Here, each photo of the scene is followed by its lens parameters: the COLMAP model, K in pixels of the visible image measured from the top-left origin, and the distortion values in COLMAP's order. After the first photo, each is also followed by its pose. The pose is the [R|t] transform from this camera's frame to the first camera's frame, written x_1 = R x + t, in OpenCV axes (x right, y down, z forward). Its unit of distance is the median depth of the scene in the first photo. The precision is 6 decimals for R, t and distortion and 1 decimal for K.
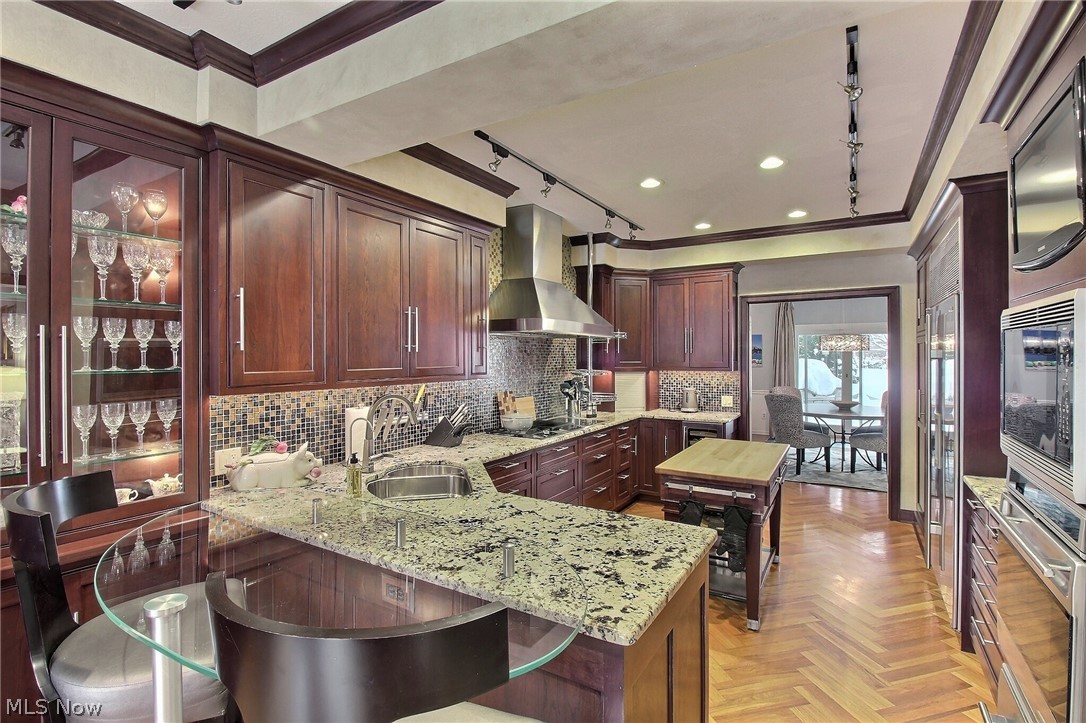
lens RADIAL K [[512.3, 0, 542.5], [0, 512.3, 356.7], [0, 0, 1]] dist [-0.005379, -0.000881]
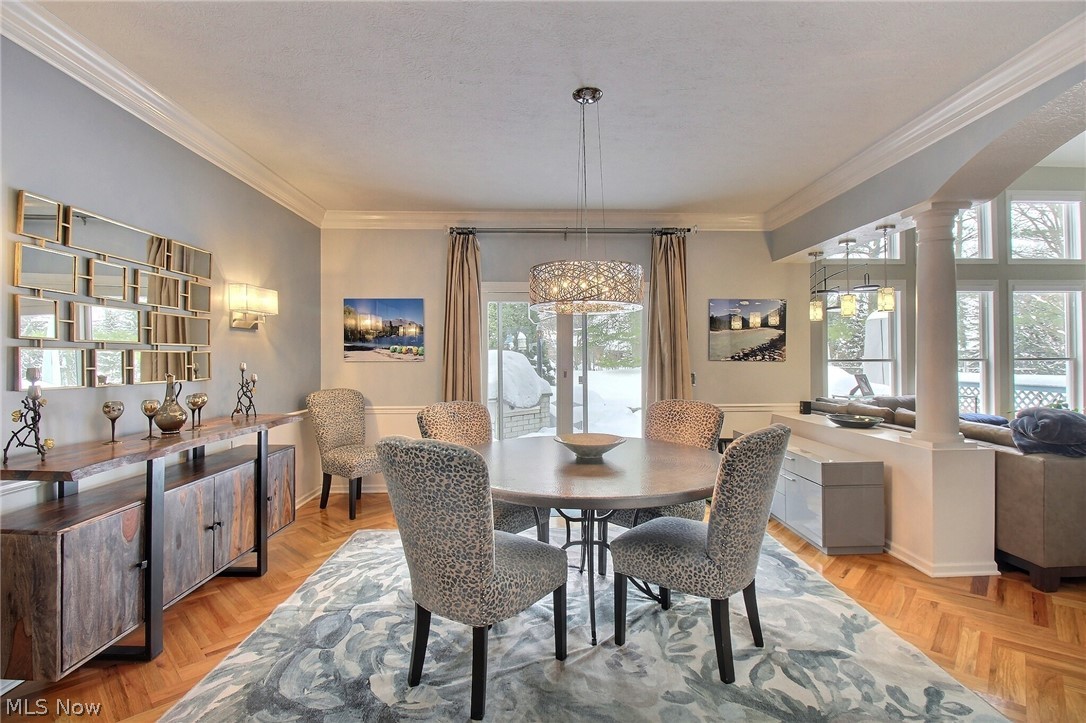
lens RADIAL K [[512.3, 0, 550.1], [0, 512.3, 355.0], [0, 0, 1]] dist [-0.005379, -0.000881]
pose [[0.839160, 0.000989, 0.543884, 0.261039], [0.004589, 0.999950, -0.008900, 0.018569], [-0.543865, 0.009965, 0.839113, 0.509753]]
